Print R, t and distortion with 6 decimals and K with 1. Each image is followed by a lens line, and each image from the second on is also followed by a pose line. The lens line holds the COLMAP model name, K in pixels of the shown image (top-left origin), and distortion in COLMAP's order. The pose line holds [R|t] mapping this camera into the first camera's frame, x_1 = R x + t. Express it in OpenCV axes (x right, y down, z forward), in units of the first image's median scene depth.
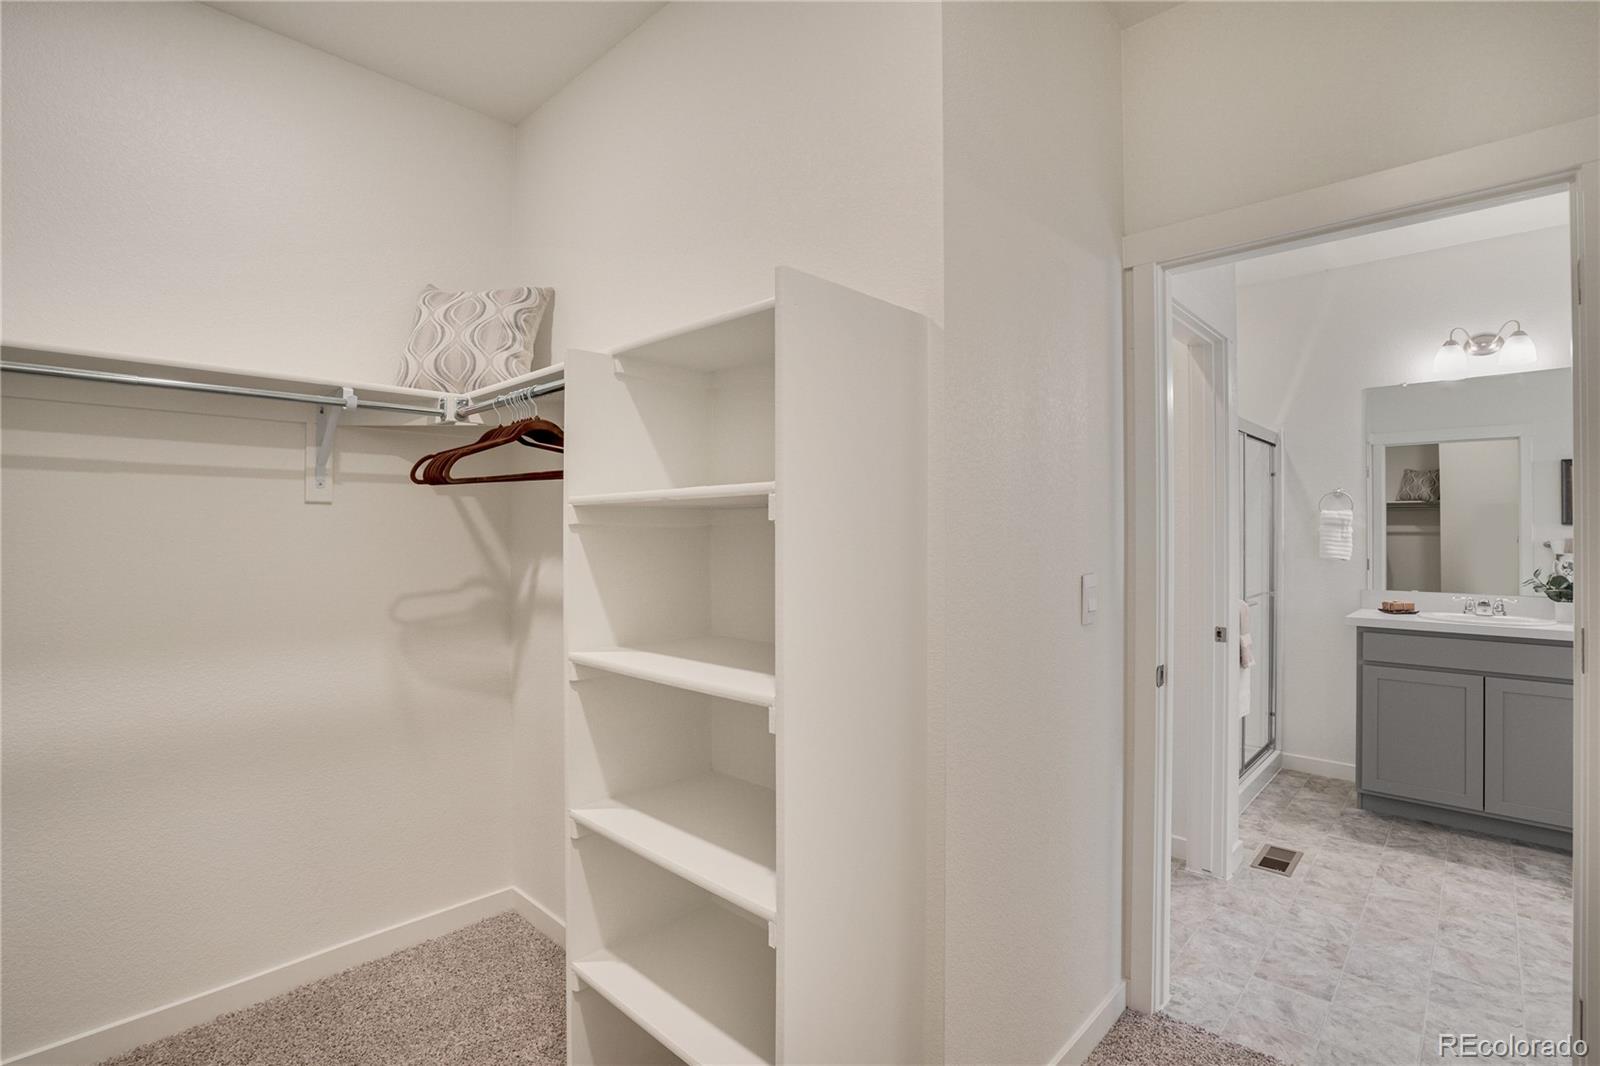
lens RADIAL K [[726.1, 0, 804.7], [0, 726.1, 537.4], [0, 0, 1]] dist [-0.019845, 0.001006]
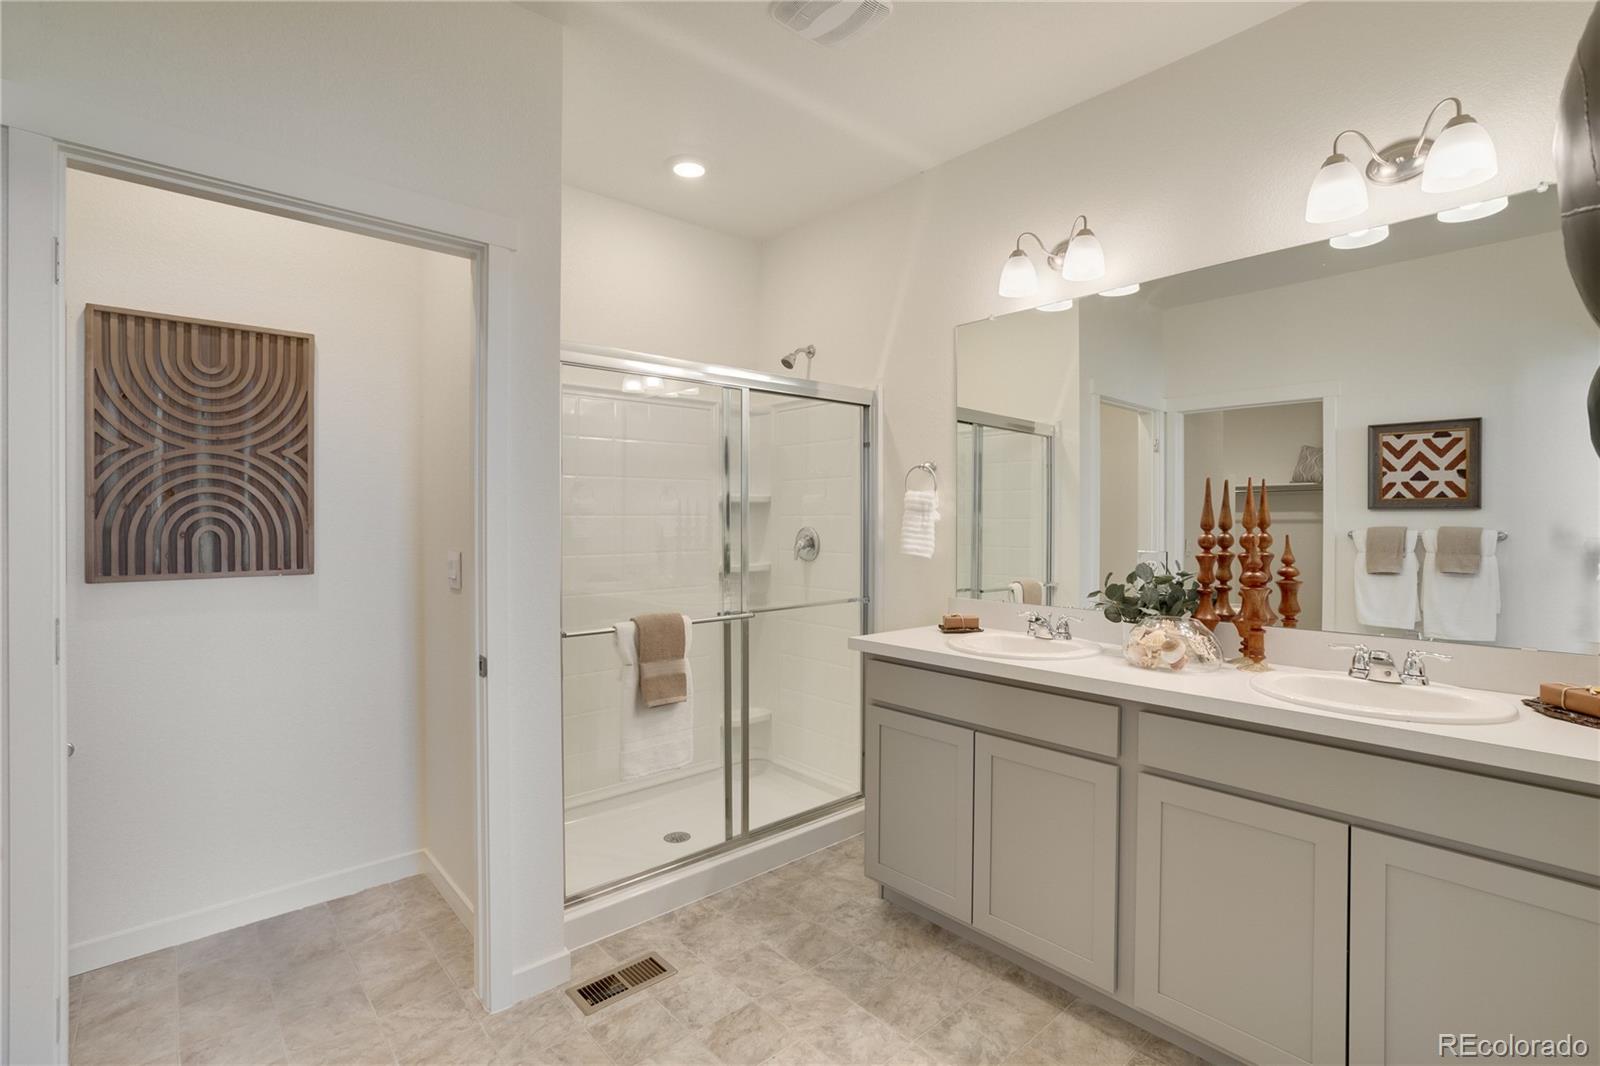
lens RADIAL K [[726.1, 0, 797.1], [0, 726.1, 523.0], [0, 0, 1]] dist [-0.019845, 0.001006]
pose [[0.996912, 0.002837, -0.078474, 0.804372], [-0.002791, 0.999996, 0.000701, -0.005194], [0.078476, -0.000480, 0.996916, 0.276648]]
